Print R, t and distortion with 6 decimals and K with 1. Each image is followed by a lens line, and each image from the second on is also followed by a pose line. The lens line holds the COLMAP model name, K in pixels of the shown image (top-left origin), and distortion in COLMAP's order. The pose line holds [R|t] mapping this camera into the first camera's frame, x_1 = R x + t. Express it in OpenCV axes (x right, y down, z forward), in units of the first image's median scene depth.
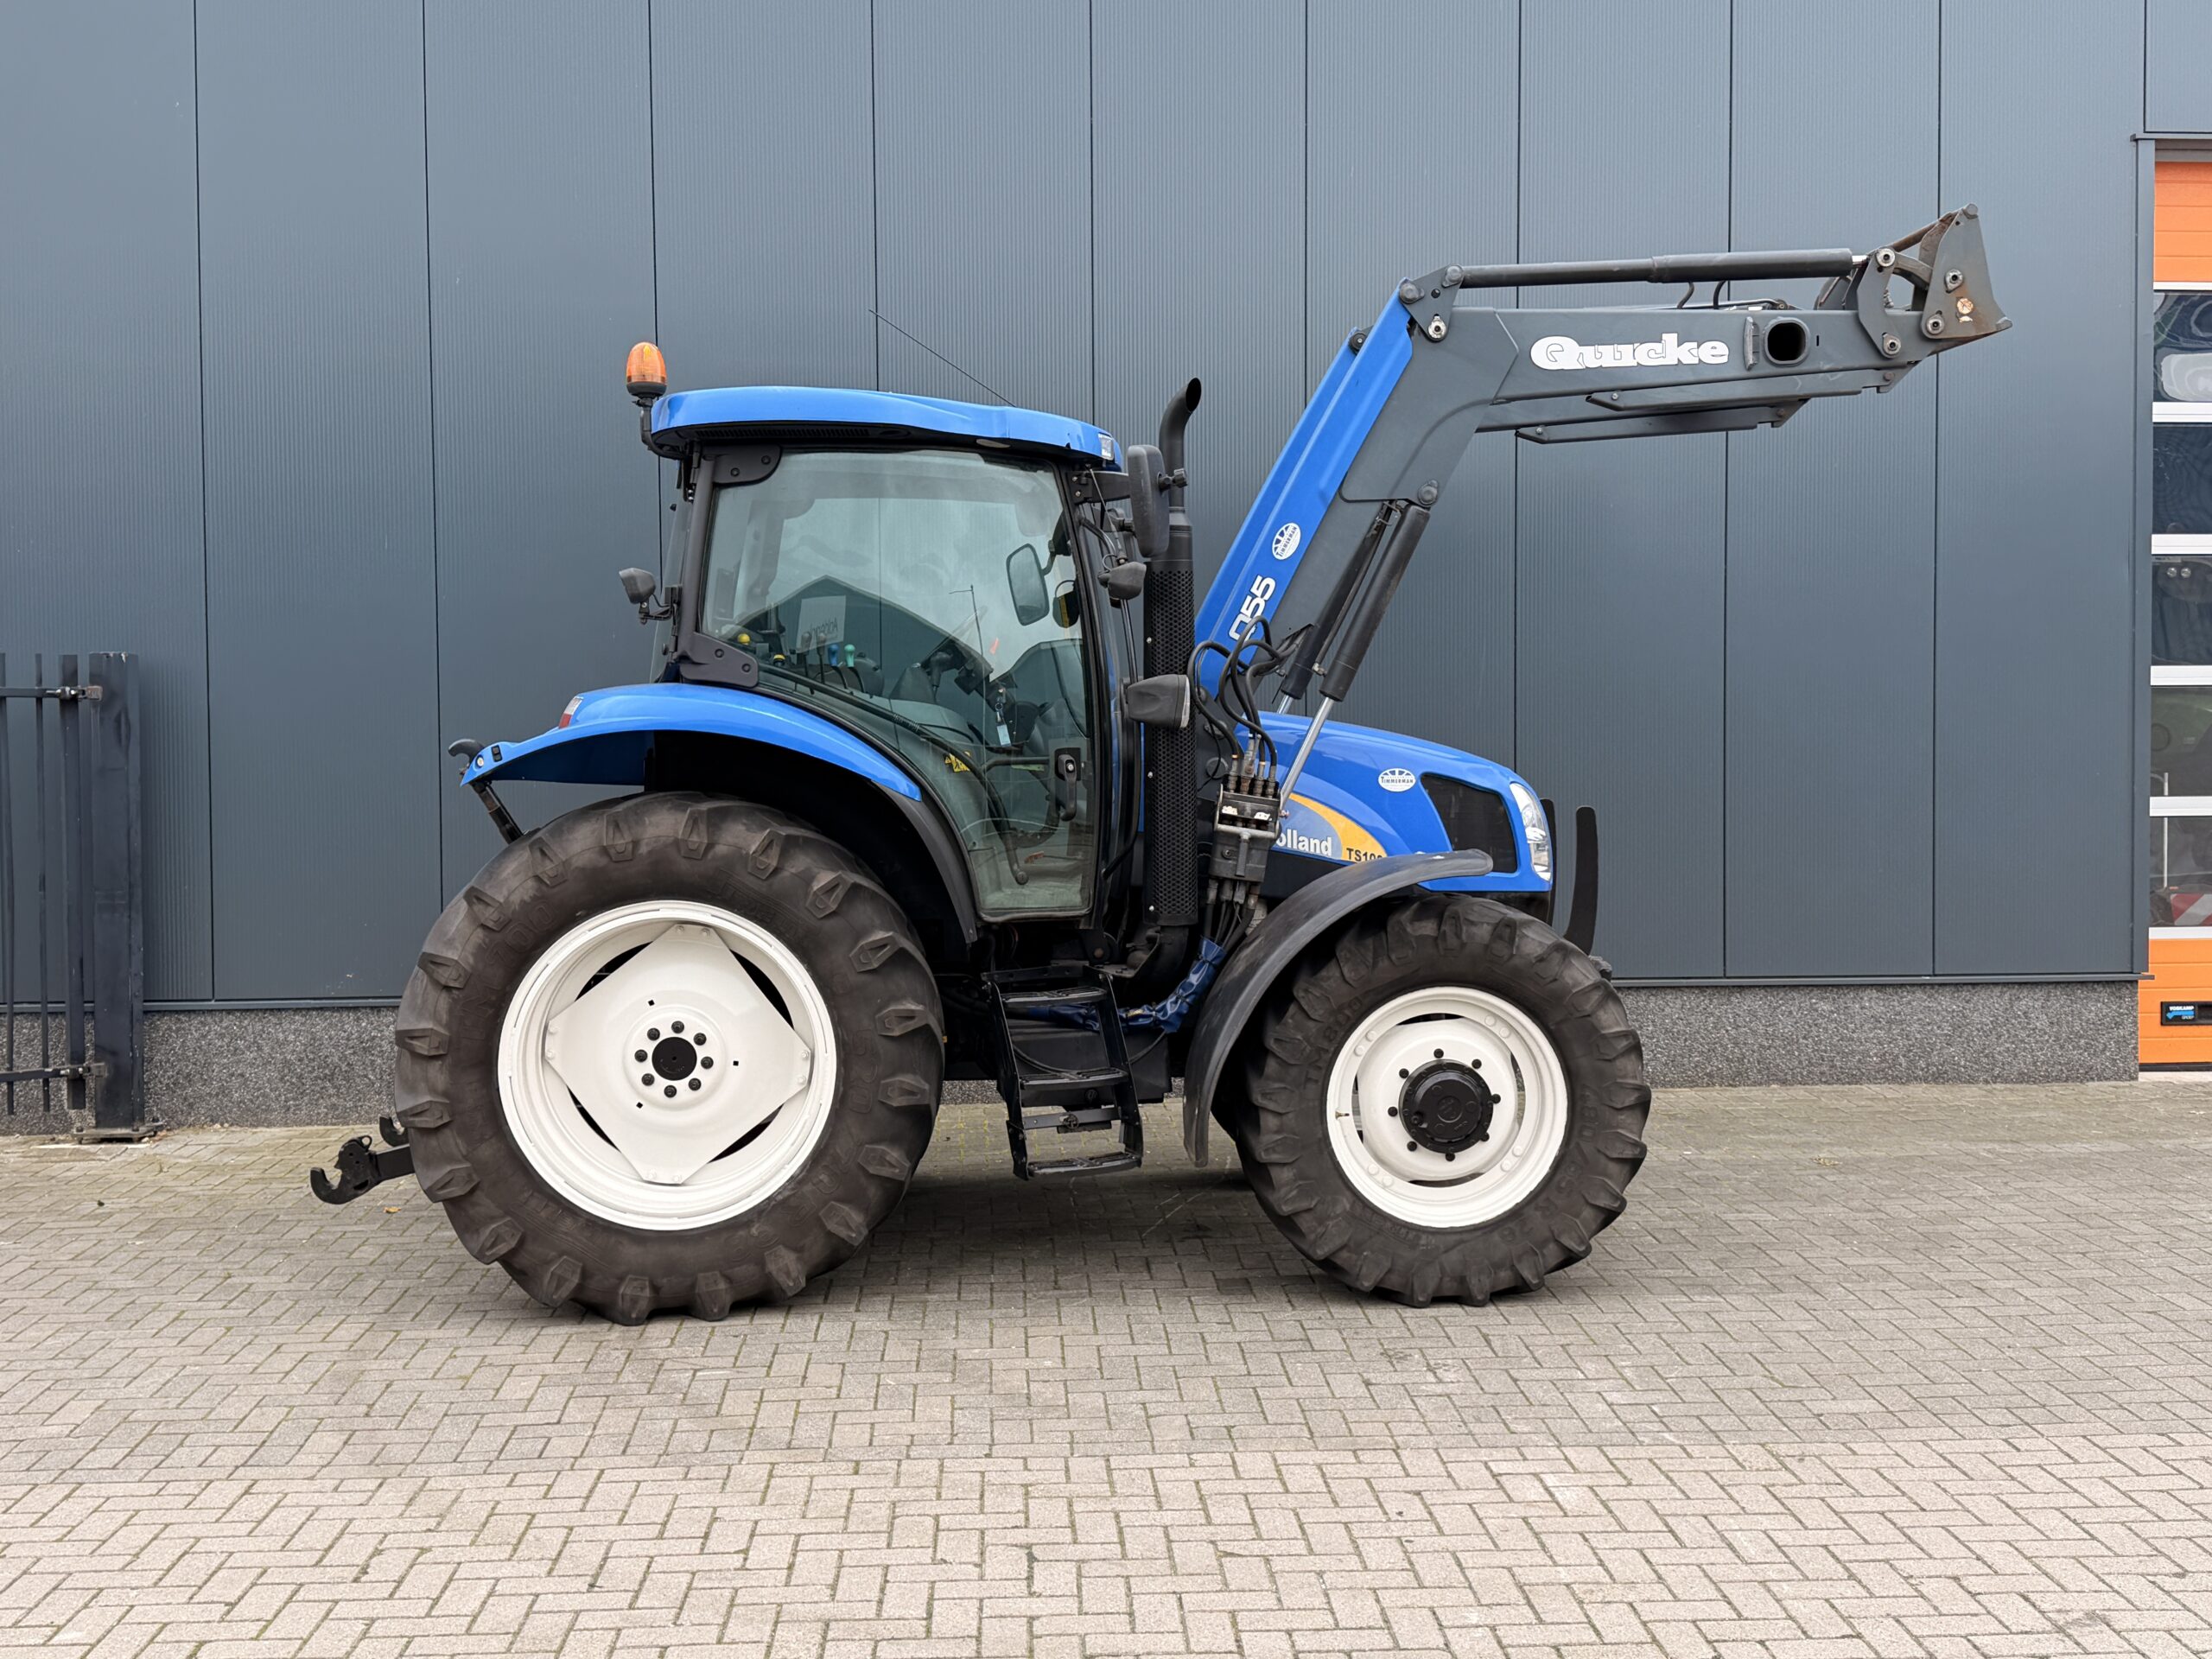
lens RADIAL K [[2294.1, 0, 1106.0], [0, 2294.1, 829.5], [0, 0, 1]] dist [0.155086, -0.357779]
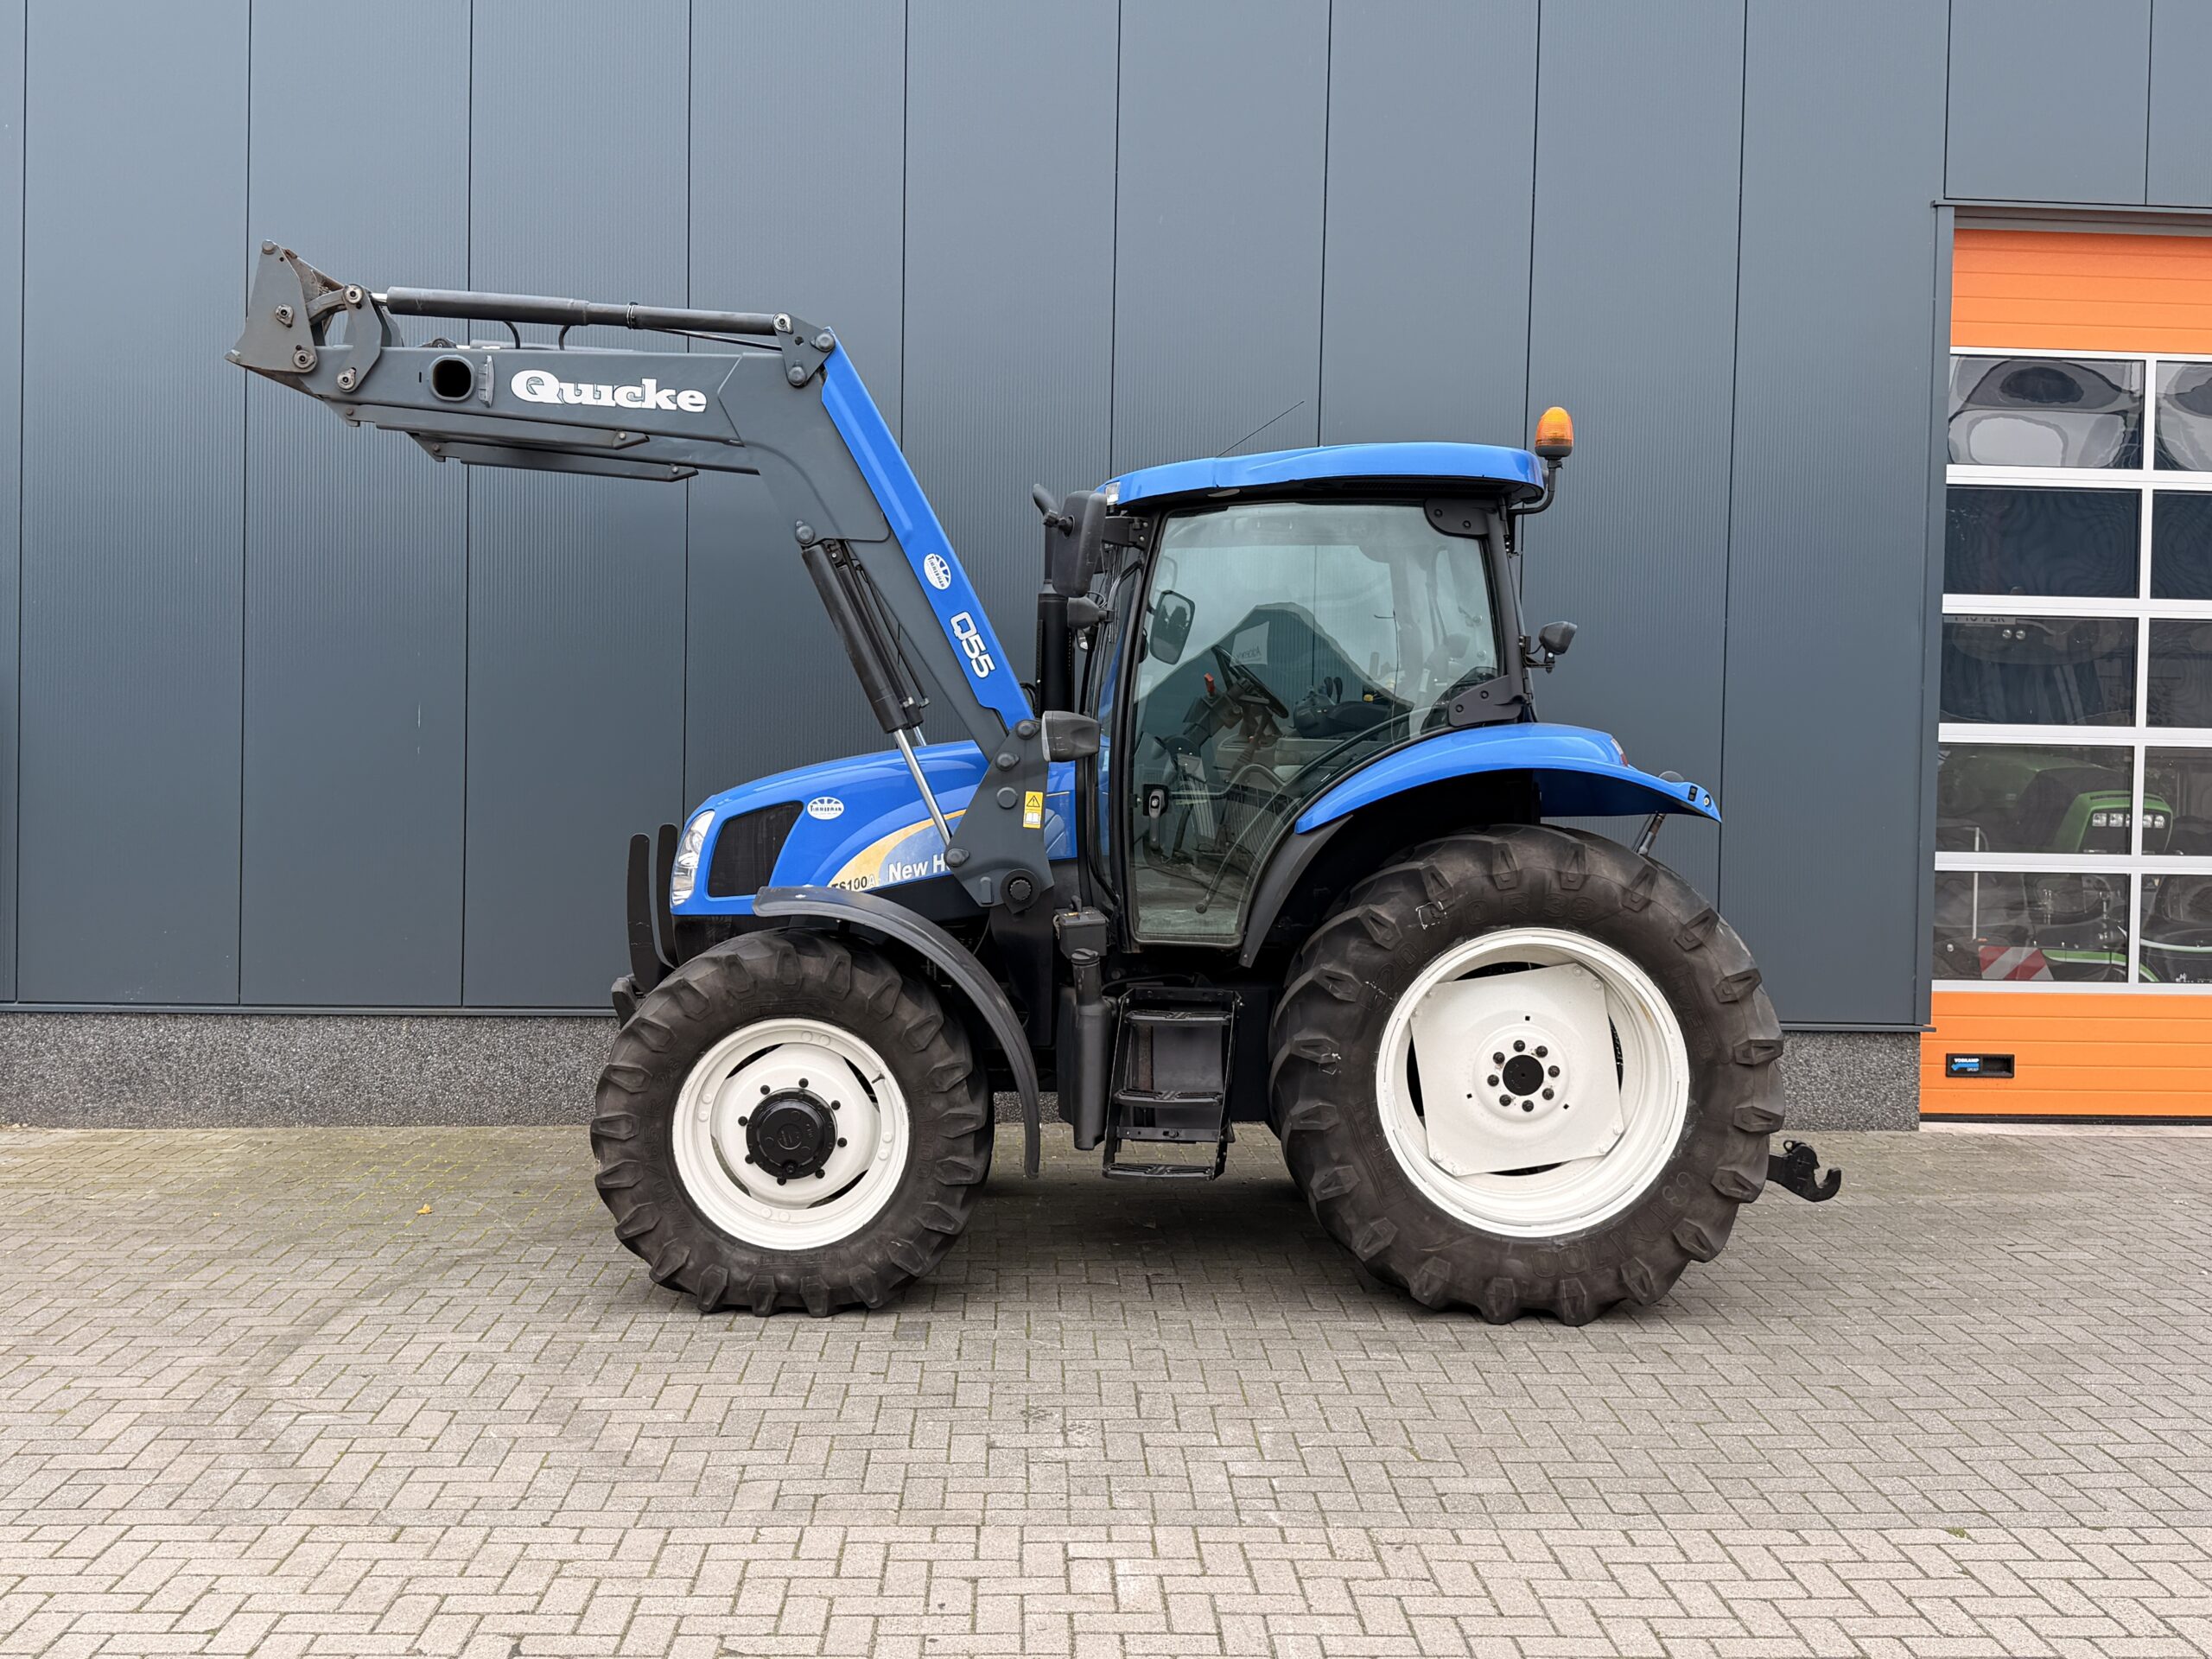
lens RADIAL K [[2098.5, 0, 1107.6], [0, 2098.5, 820.2], [0, 0, 1]] dist [0.171032, -0.388155]
pose [[0.999633, 0.026320, -0.006388, 0.147638], [-0.026405, 0.999558, -0.013667, -0.008820], [0.006025, 0.013831, 0.999886, 0.106542]]
